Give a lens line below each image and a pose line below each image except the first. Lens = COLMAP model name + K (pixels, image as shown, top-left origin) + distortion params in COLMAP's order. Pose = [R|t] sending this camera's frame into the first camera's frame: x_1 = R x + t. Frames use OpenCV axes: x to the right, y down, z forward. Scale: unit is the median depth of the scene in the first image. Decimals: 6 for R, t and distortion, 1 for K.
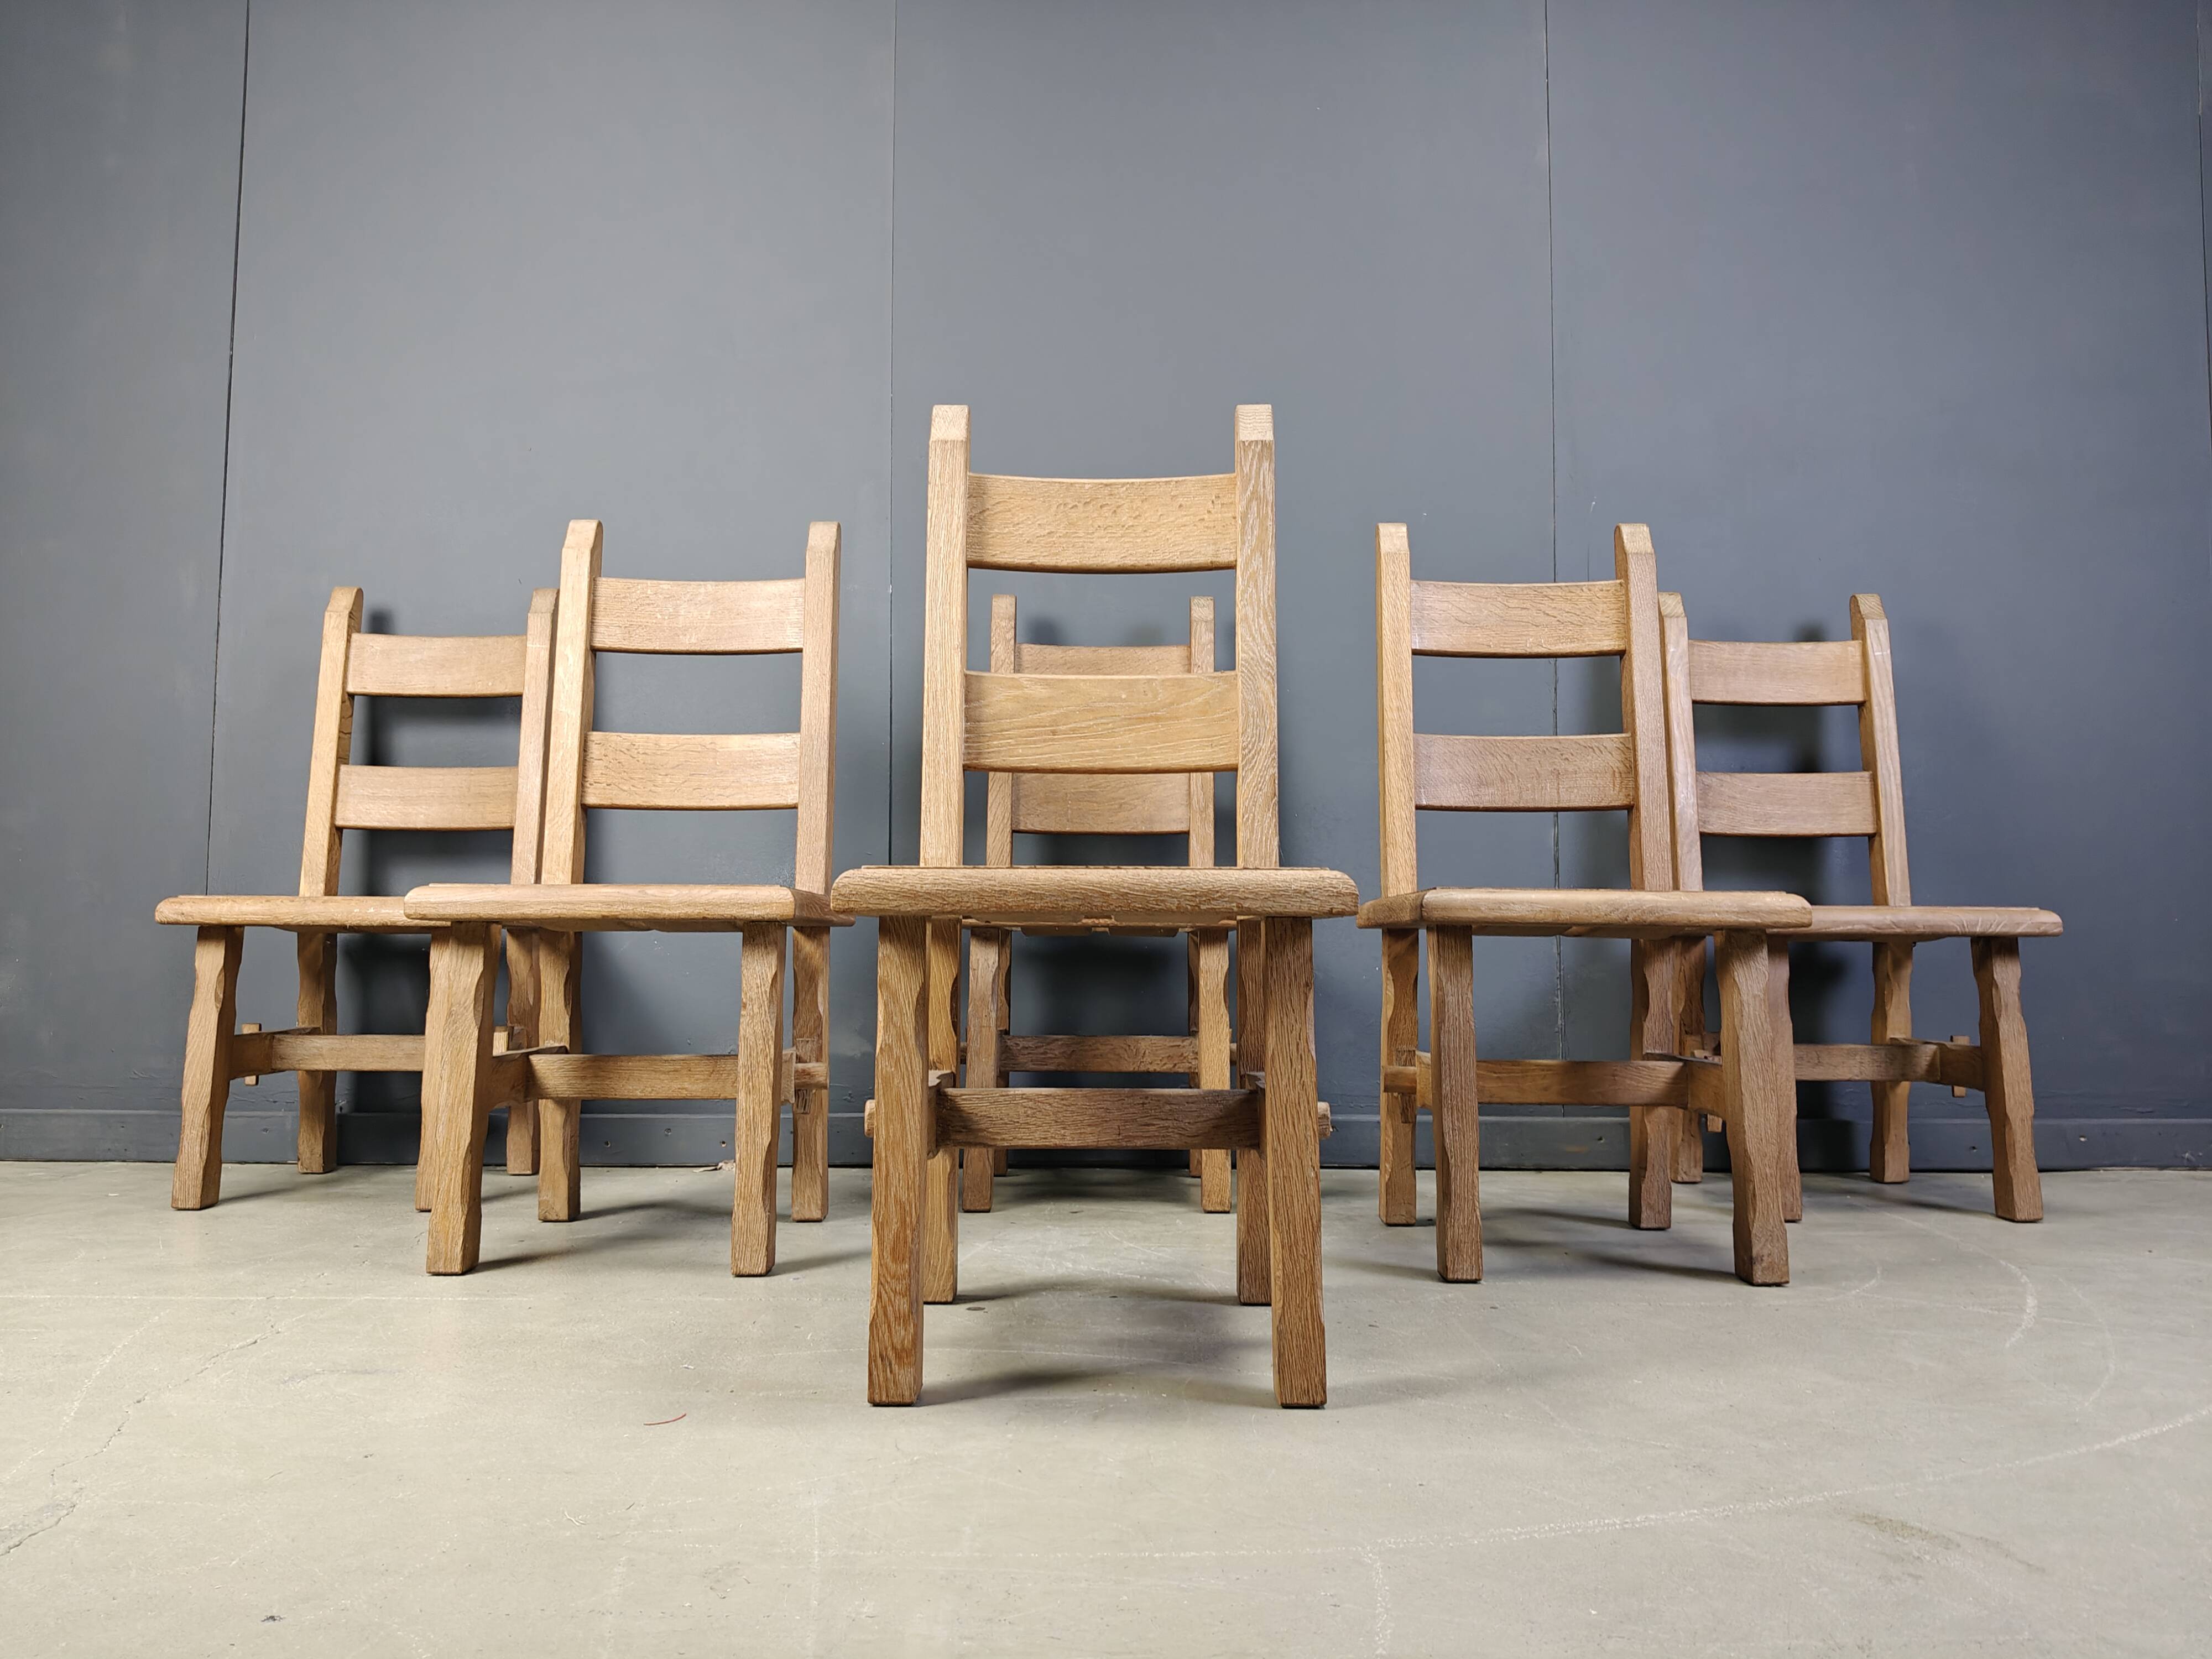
lens RADIAL K [[1729.8, 0, 1107.3], [0, 1729.8, 827.9], [0, 0, 1]] dist [0.030173, -0.083887]
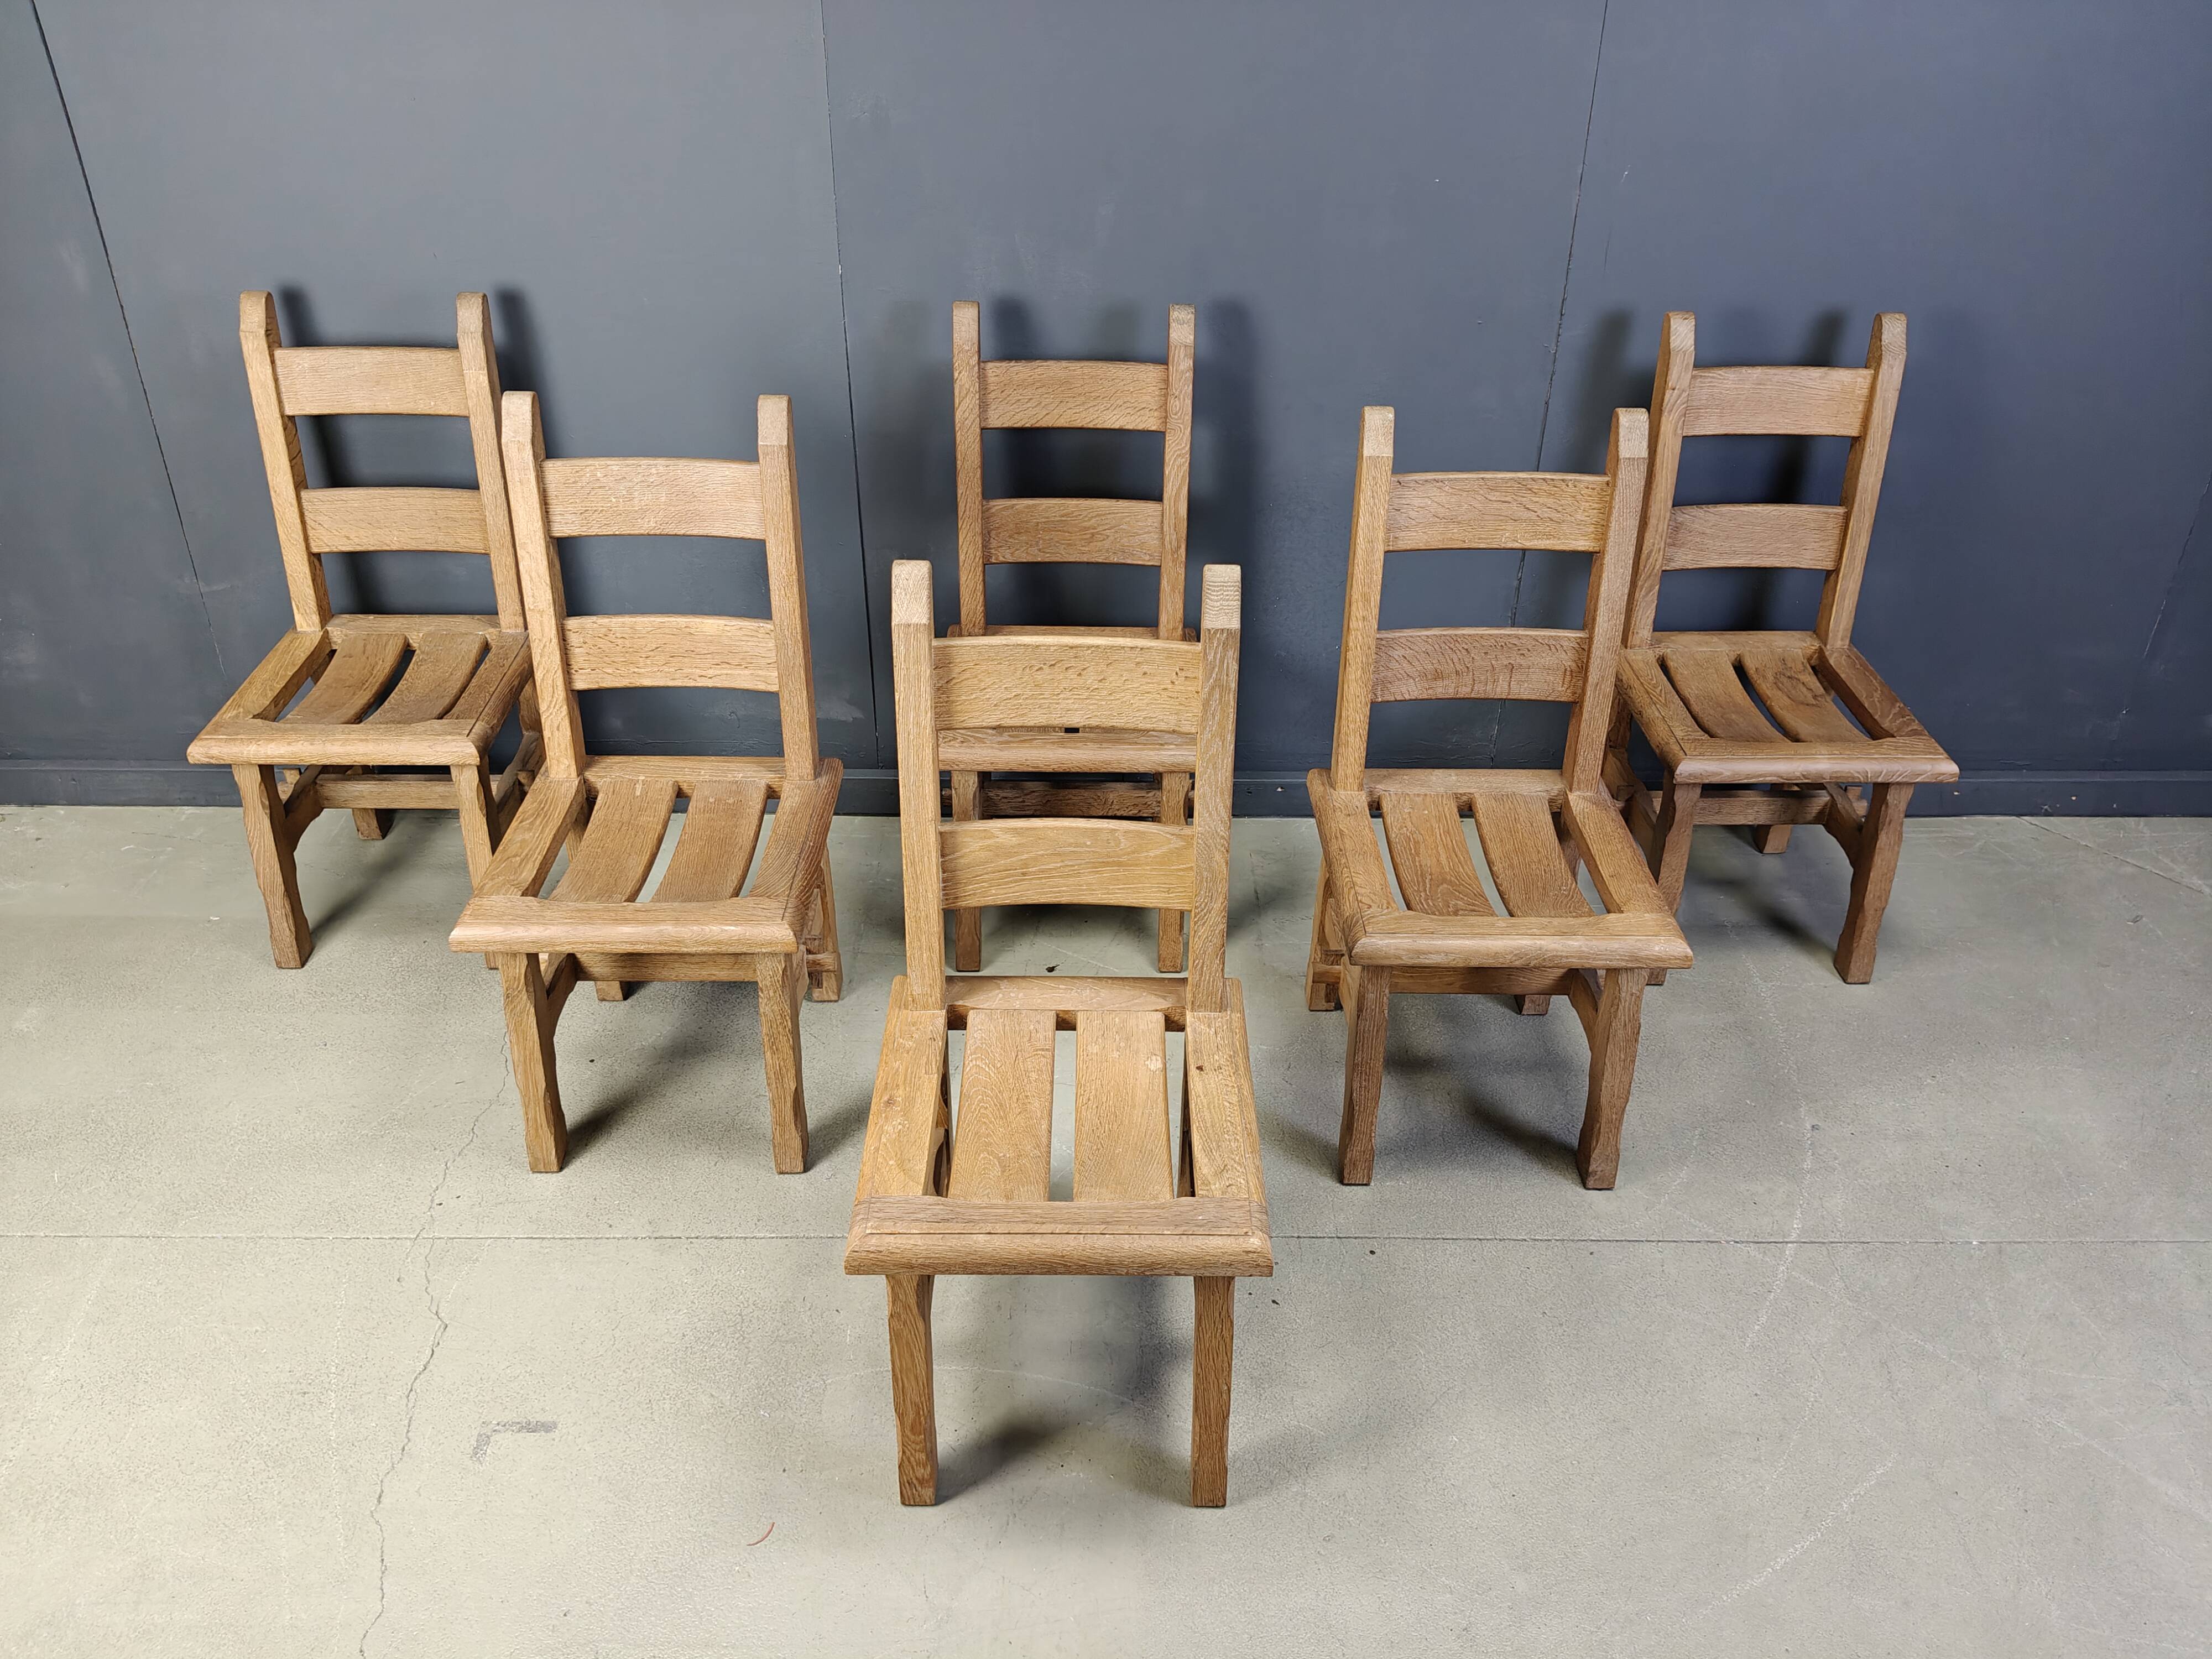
lens RADIAL K [[1729.8, 0, 1104.4], [0, 1729.8, 828.1], [0, 0, 1]] dist [0.030173, -0.083887]
pose [[0.999963, 0.003032, 0.008015, 0.008551], [-0.007173, 0.807809, 0.589401, -0.556134], [-0.004688, -0.589437, 0.807801, 0.107584]]
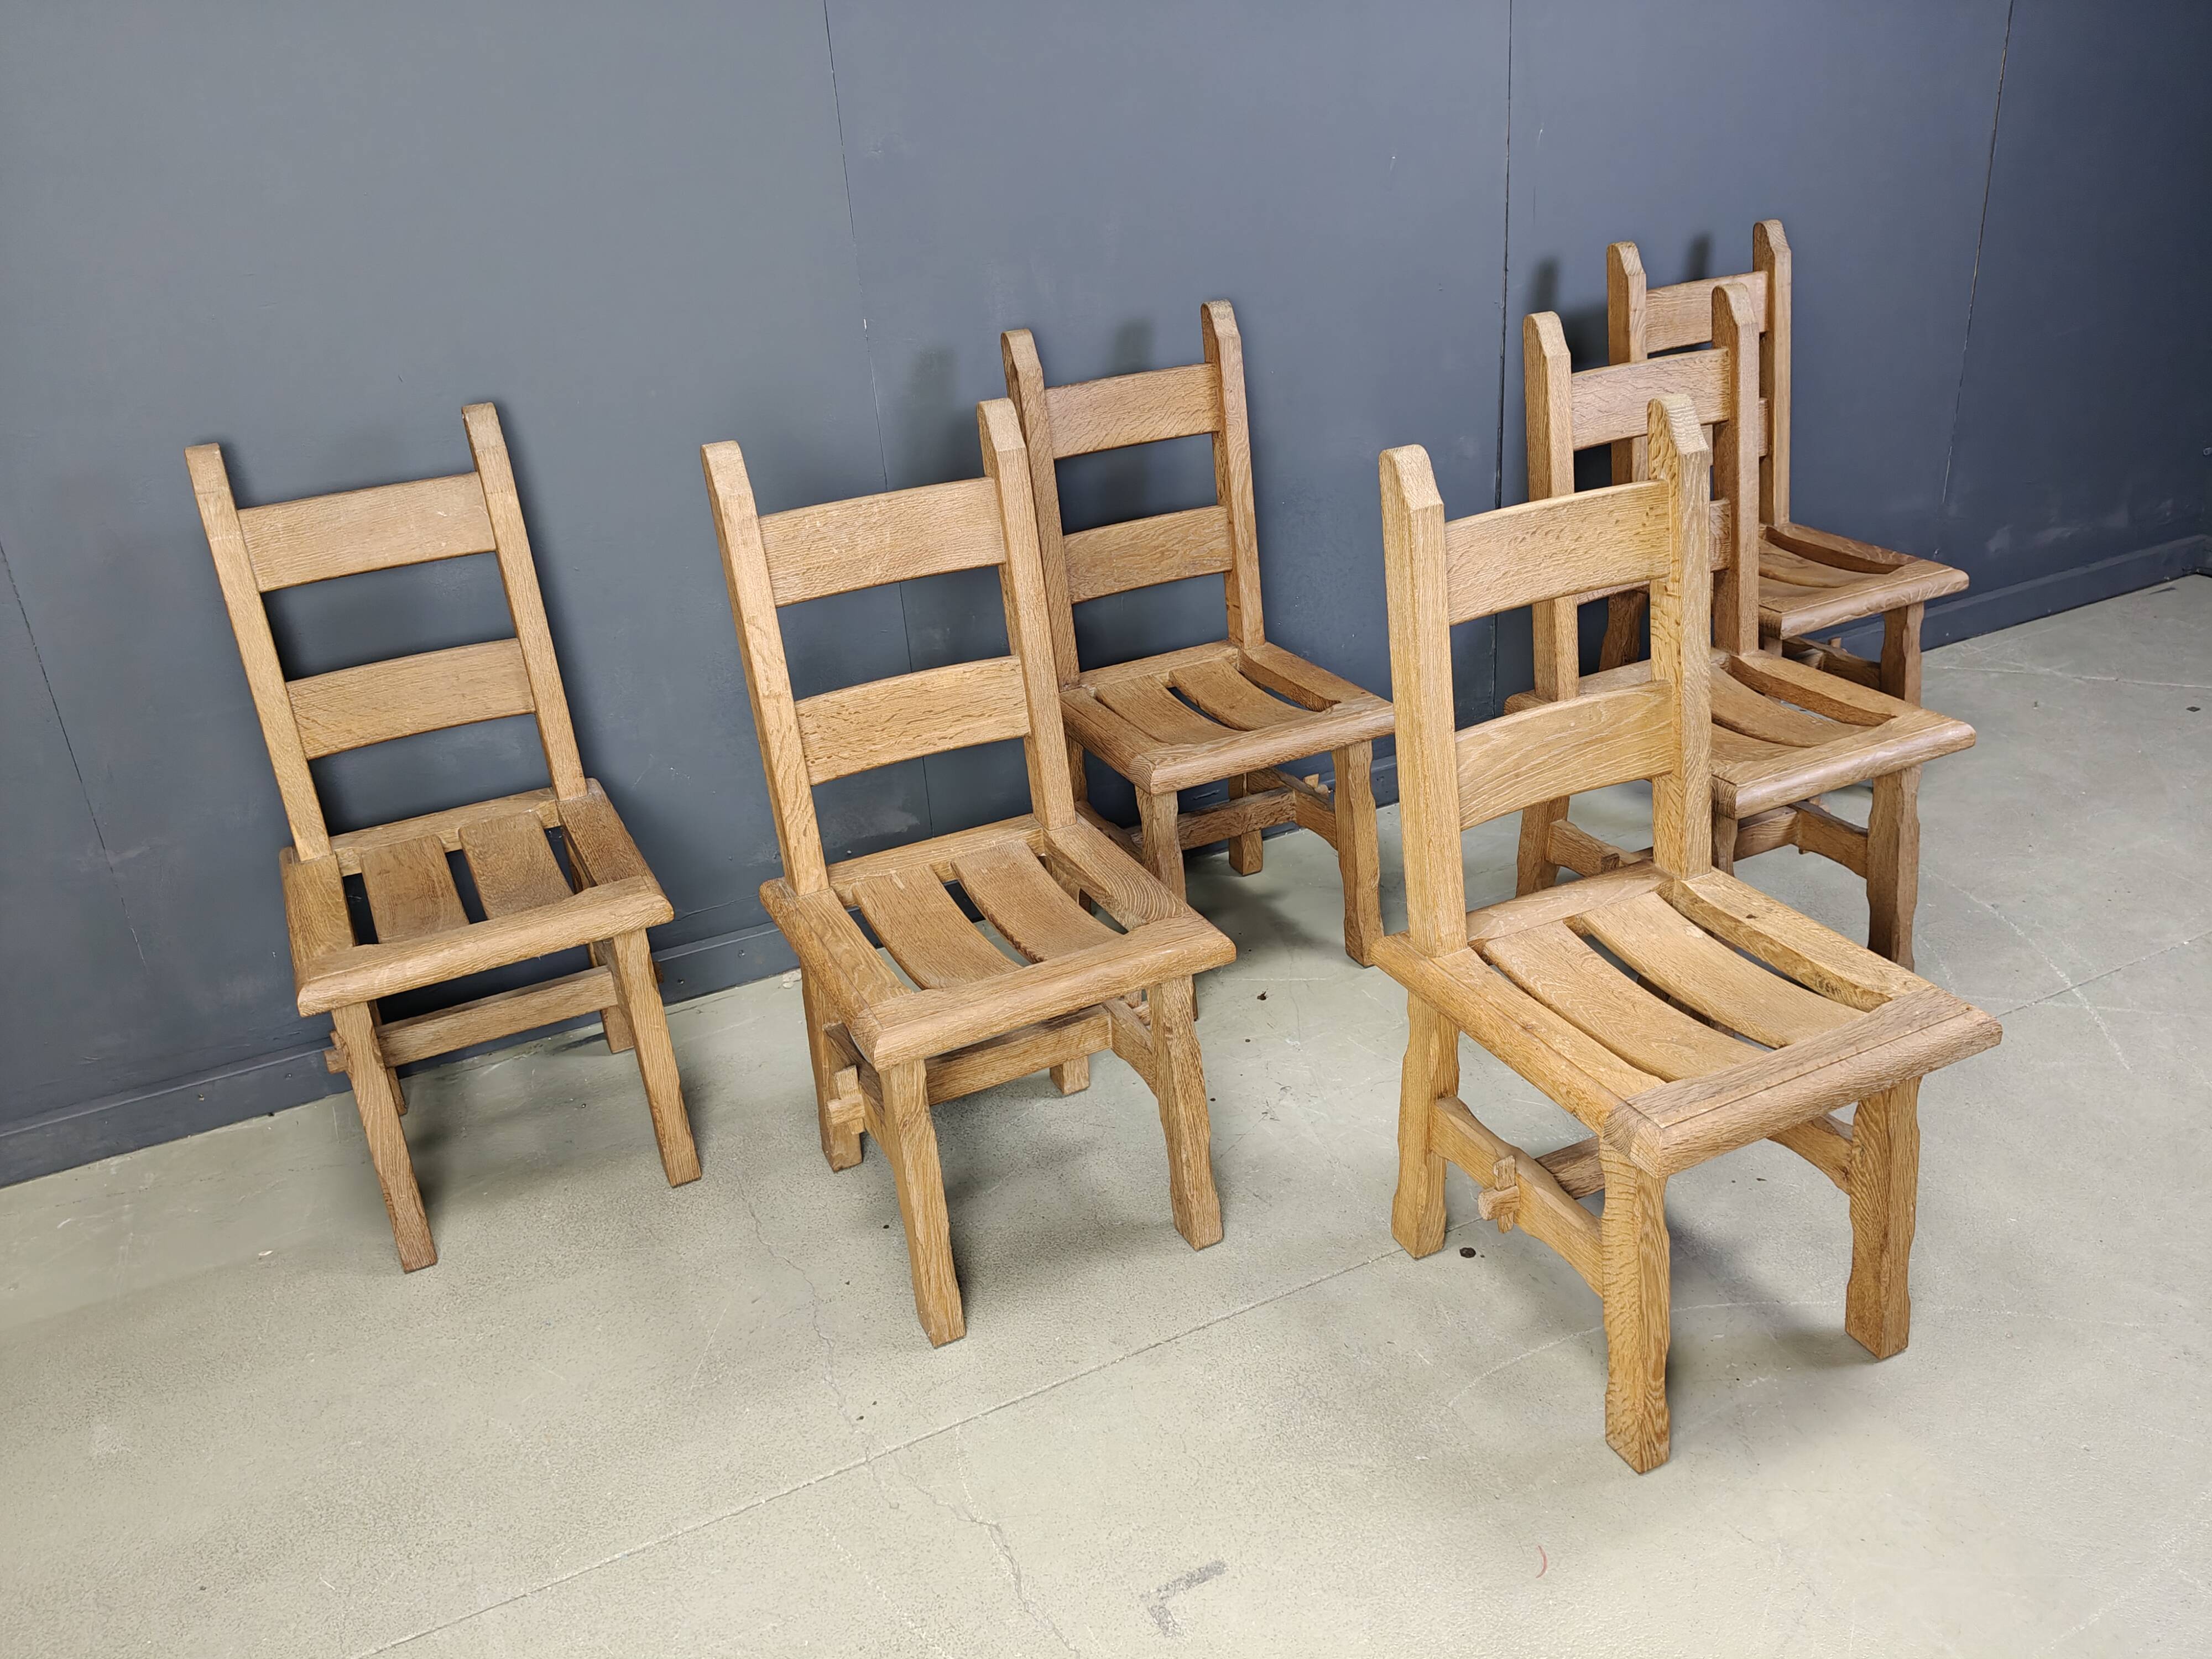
lens RADIAL K [[1729.8, 0, 1106.0], [0, 1729.8, 835.7], [0, 0, 1]] dist [0.030173, -0.083887]
pose [[0.901373, -0.244630, 0.357327, -0.482710], [0.045718, 0.874299, 0.483230, -0.408732], [-0.430623, -0.419235, 0.799254, 0.210479]]
